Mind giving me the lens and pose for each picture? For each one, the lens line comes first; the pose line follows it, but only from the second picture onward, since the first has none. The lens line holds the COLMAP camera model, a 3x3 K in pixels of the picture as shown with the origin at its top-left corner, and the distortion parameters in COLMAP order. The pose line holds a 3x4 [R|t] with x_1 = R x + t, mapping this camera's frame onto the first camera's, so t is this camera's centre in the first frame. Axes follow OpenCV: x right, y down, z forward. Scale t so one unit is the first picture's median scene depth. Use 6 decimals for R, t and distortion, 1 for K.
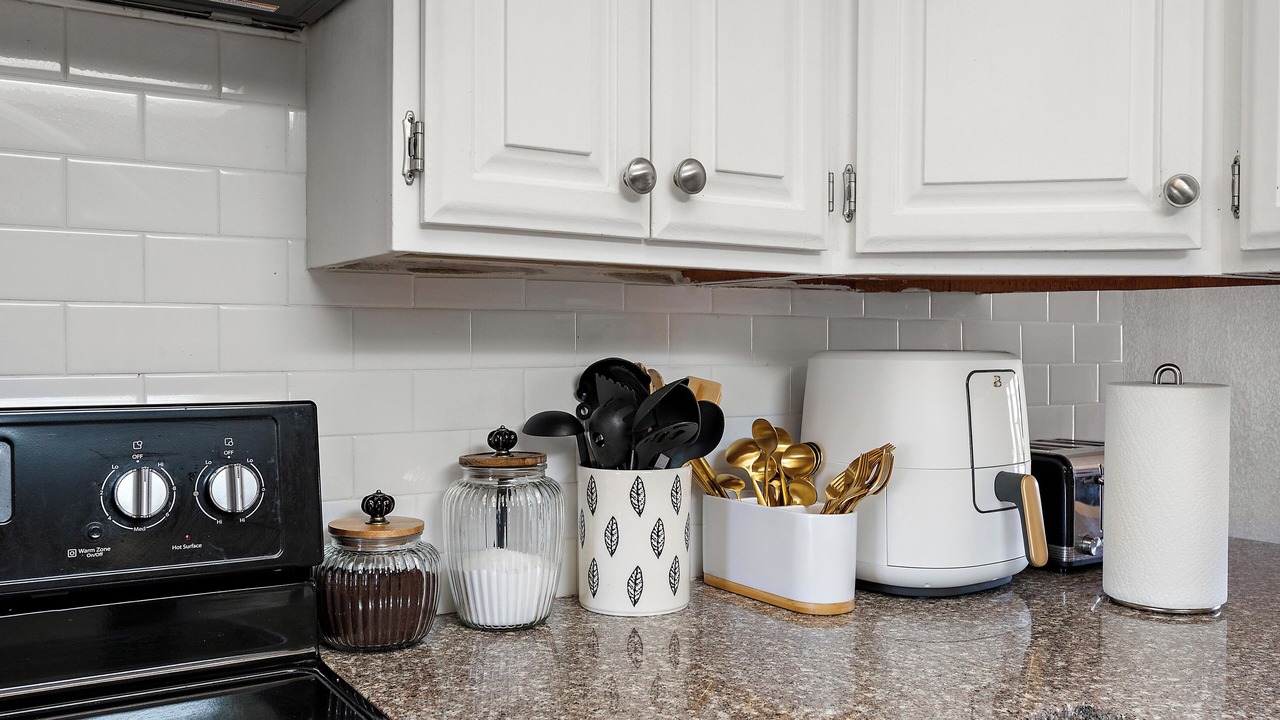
lens RADIAL K [[1105.9, 0, 640.0], [0, 1105.9, 360.5], [0, 0, 1]] dist [-0.006219, -0.005909]
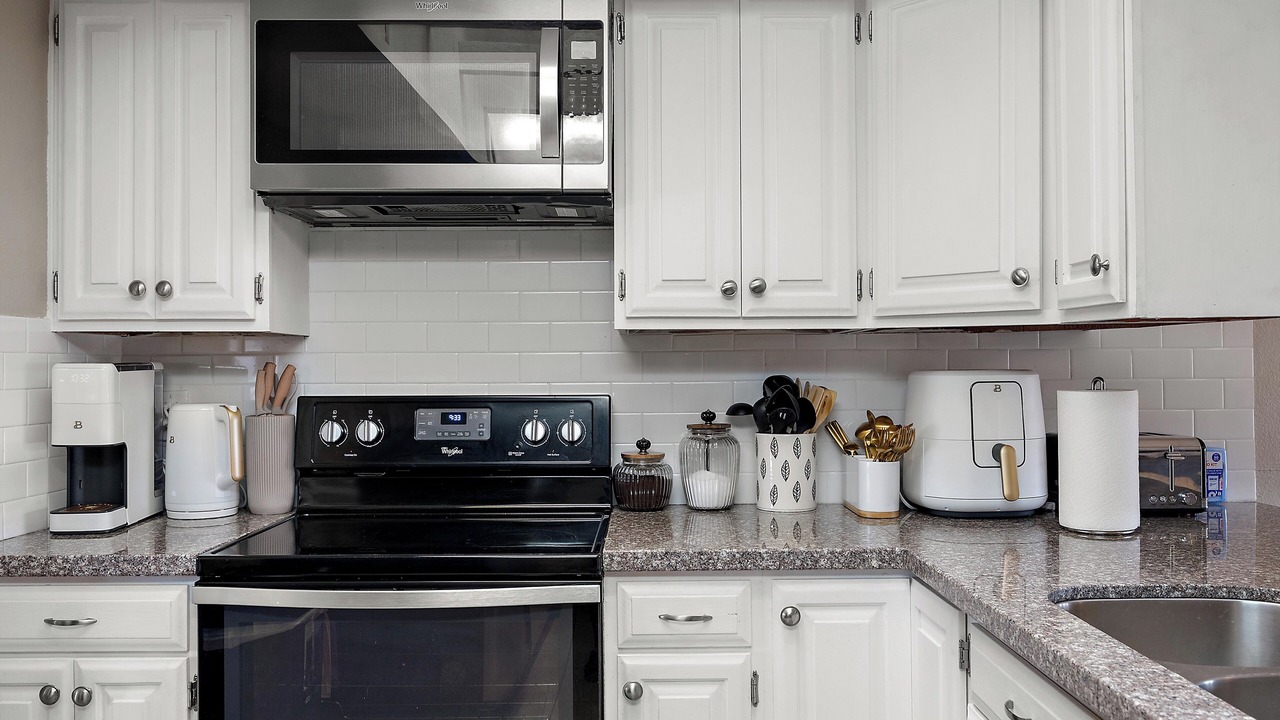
lens RADIAL K [[1039.3, 0, 646.2], [0, 1039.3, 365.4], [0, 0, 1]] dist [-0.006284, 0.006766]
pose [[0.843485, -0.012674, -0.537003, 0.826750], [-0.000443, 0.999705, -0.024290, 0.025920], [0.537153, 0.020727, 0.843230, -0.674186]]
